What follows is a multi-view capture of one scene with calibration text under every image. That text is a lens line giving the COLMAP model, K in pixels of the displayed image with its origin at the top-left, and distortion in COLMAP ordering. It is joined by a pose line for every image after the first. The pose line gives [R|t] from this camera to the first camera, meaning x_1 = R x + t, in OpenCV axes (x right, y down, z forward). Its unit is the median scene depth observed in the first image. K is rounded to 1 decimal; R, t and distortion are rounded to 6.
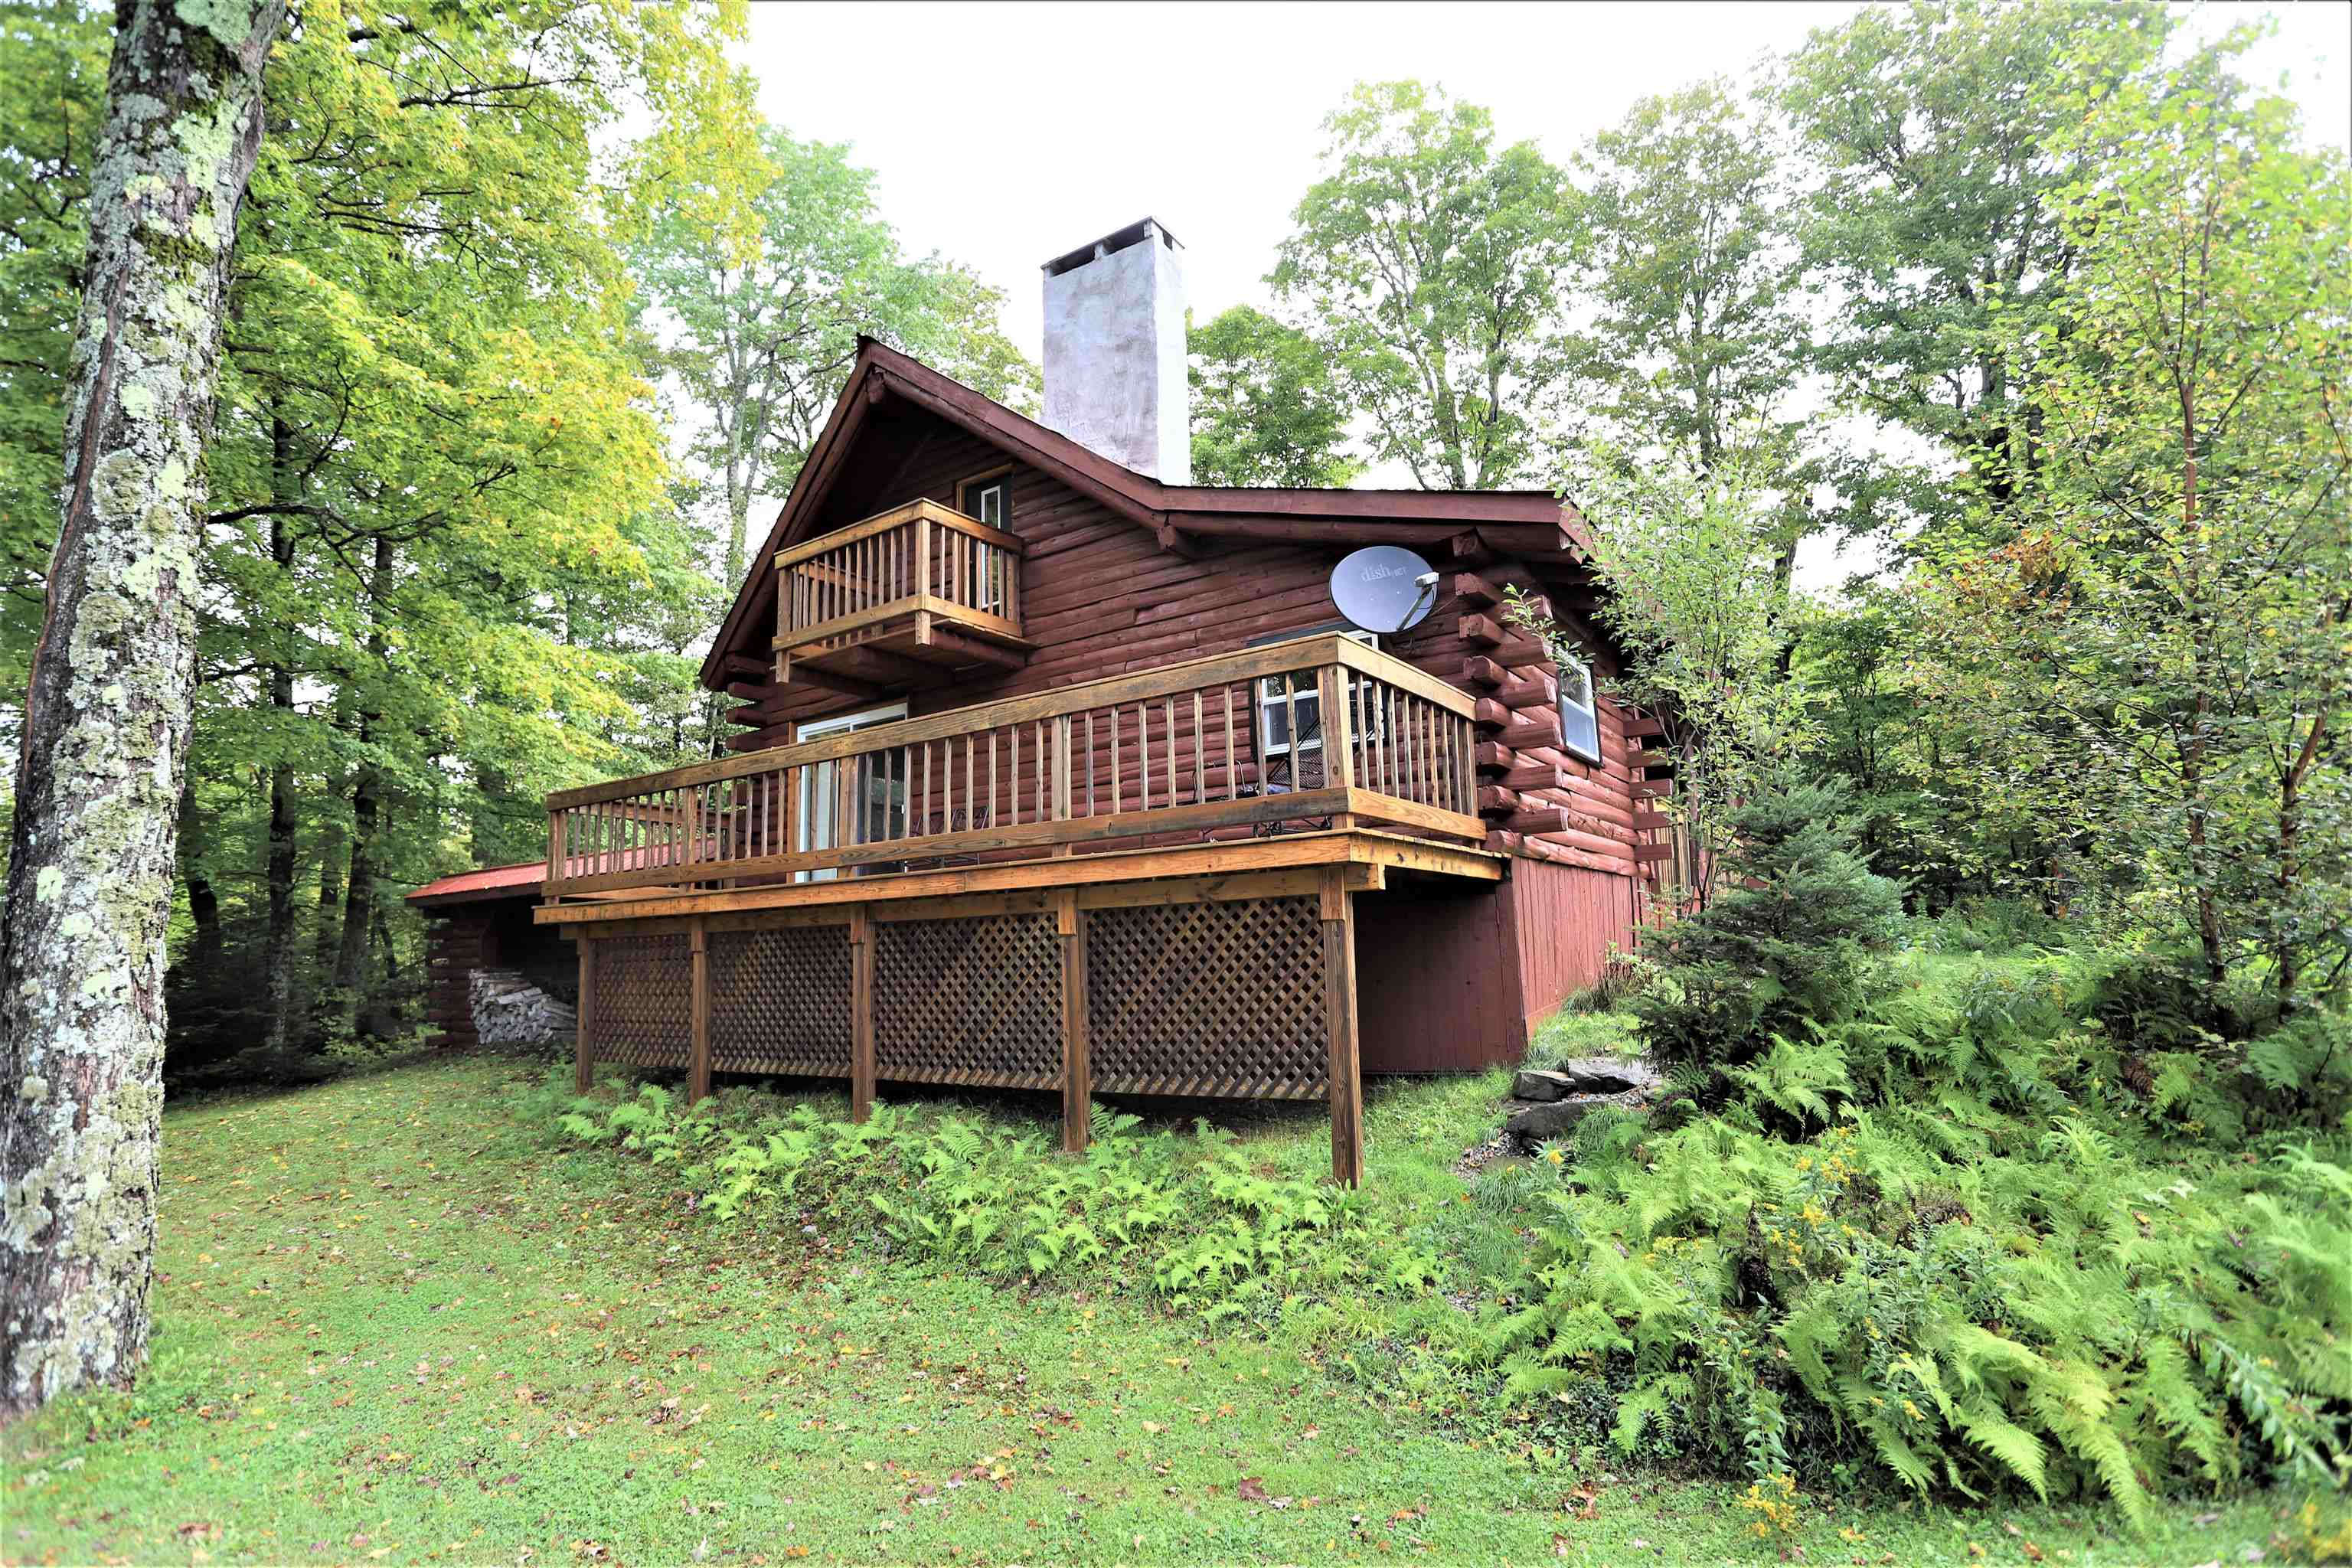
lens RADIAL K [[1142.1, 0, 1165.4], [0, 1142.1, 771.4], [0, 0, 1]] dist [-0.078089, 0.038678]
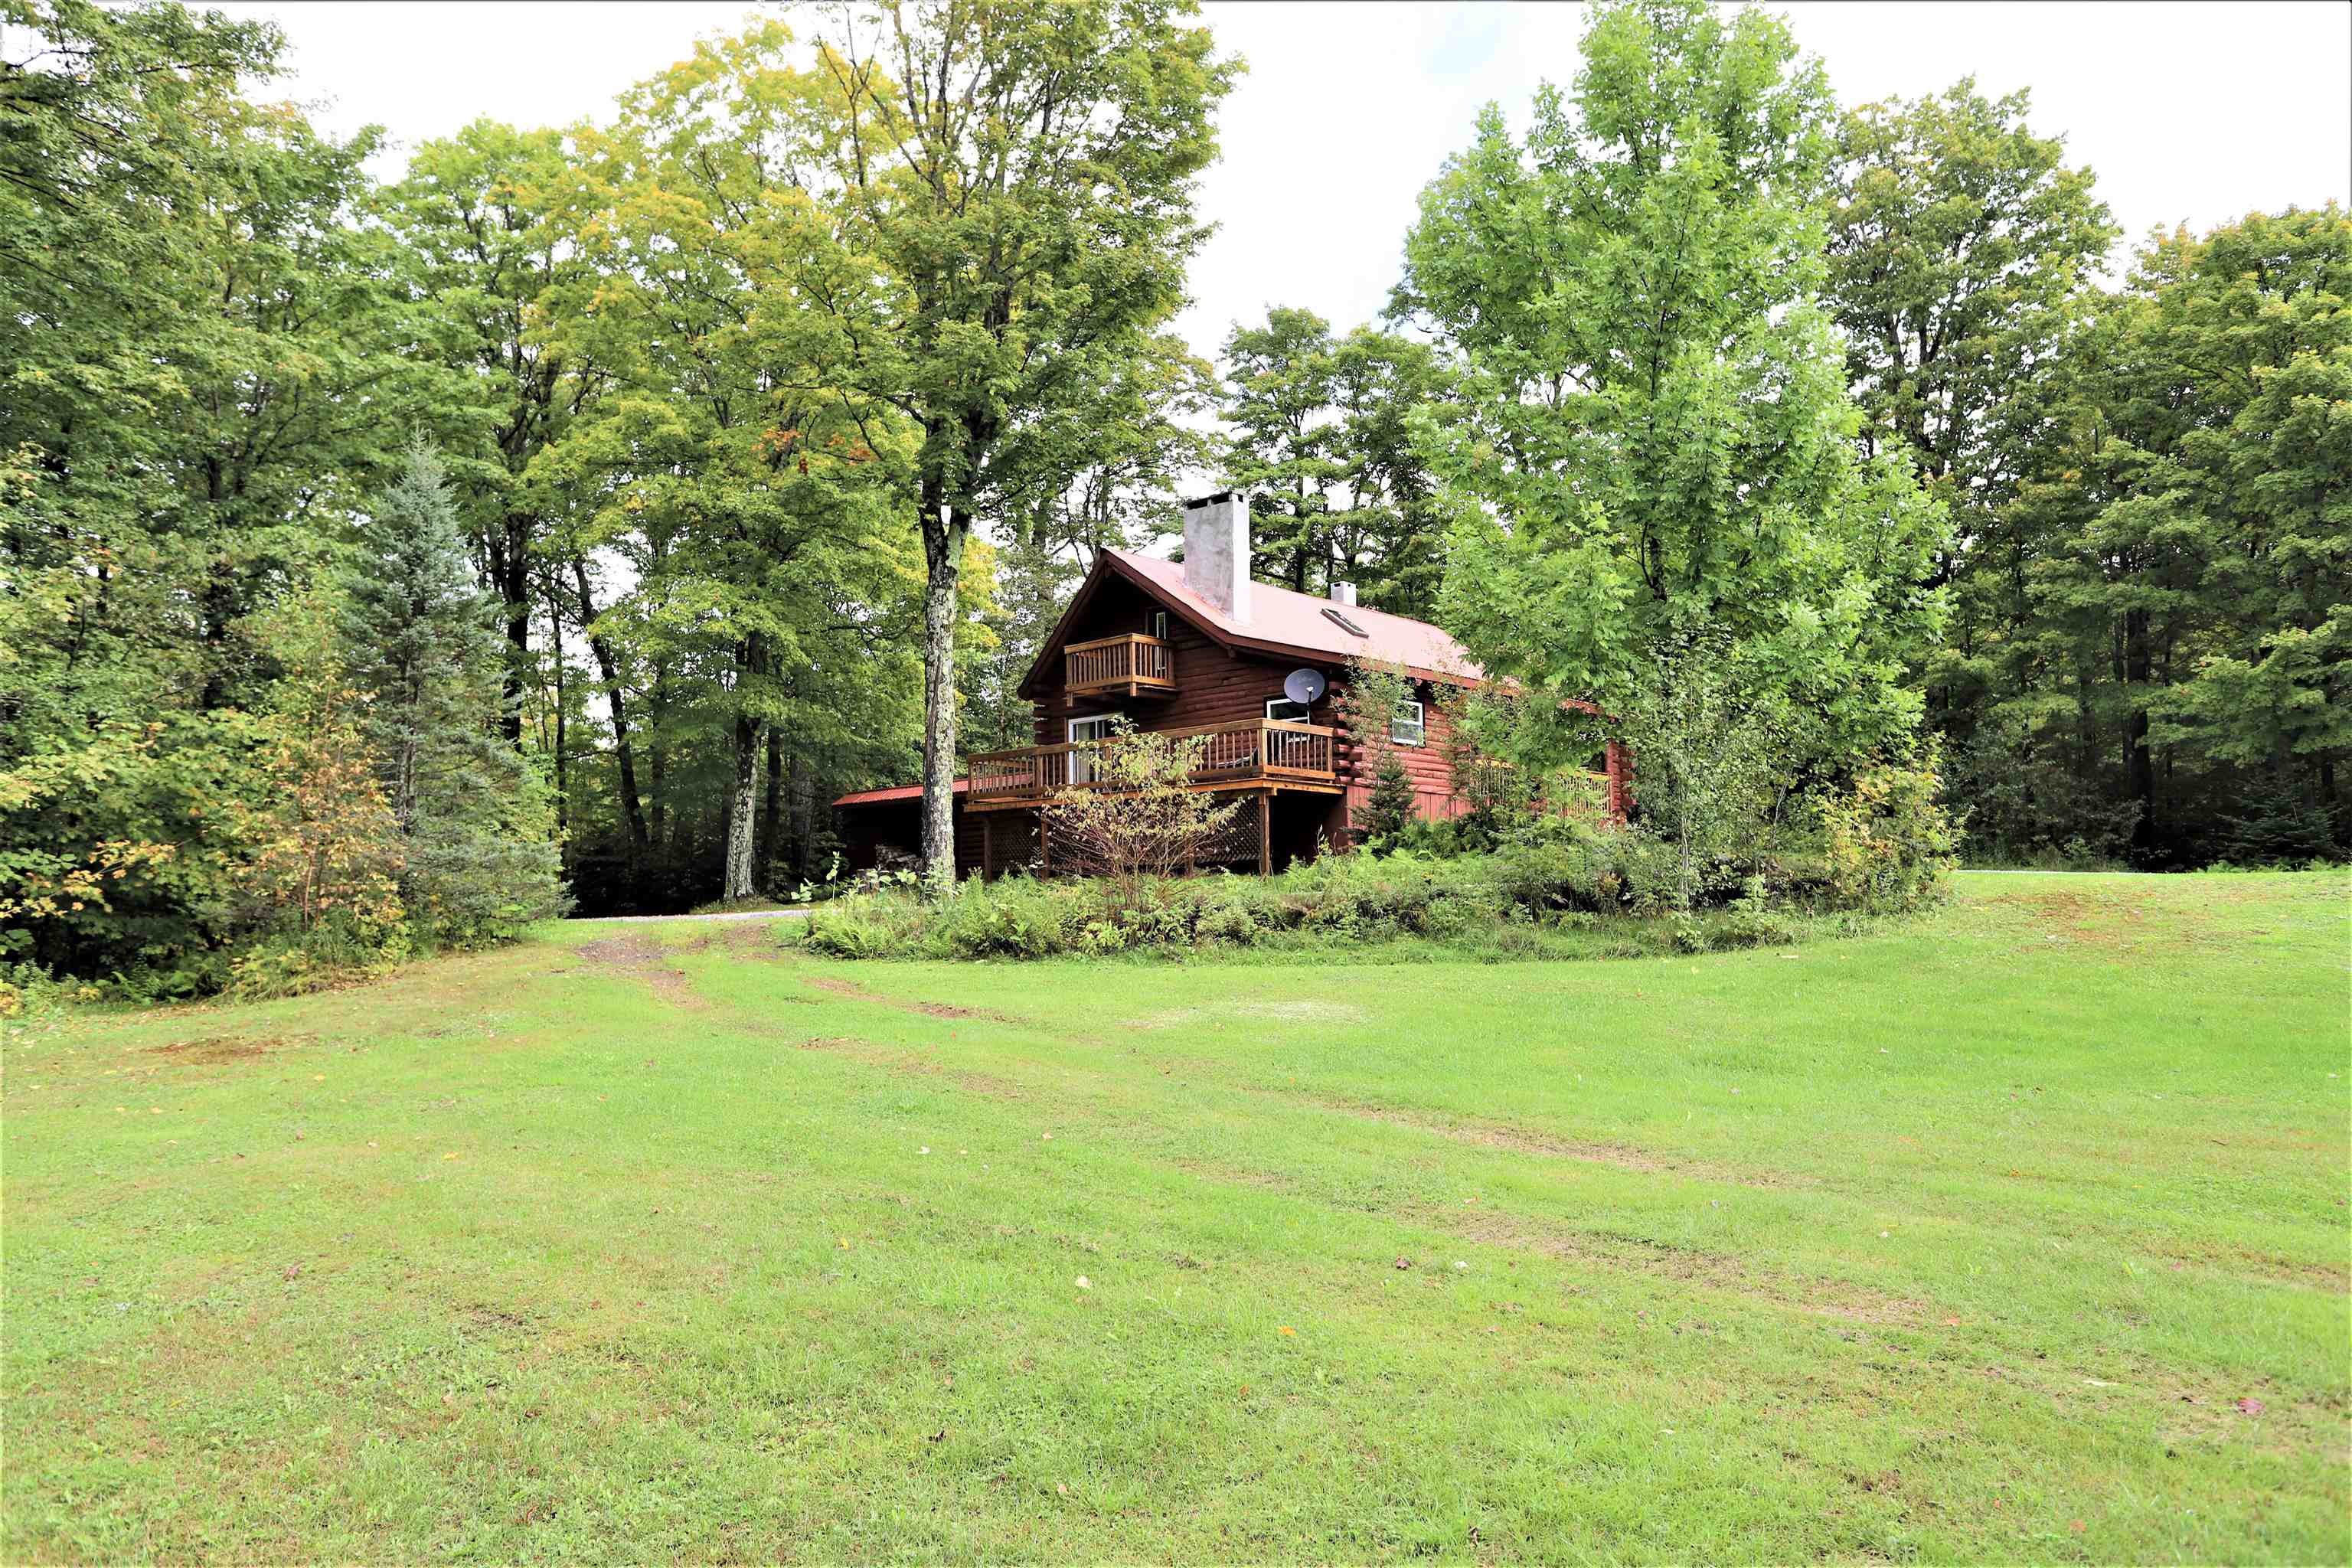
lens RADIAL K [[1622.8, 0, 1176.0], [0, 1622.8, 784.0], [0, 0, 1]] dist [0.000168, -0.000011]
pose [[0.988886, 0.006568, -0.148531, 0.462743], [0.005381, 0.996788, 0.079900, -0.237934], [0.148578, -0.079811, 0.985675, -2.850501]]
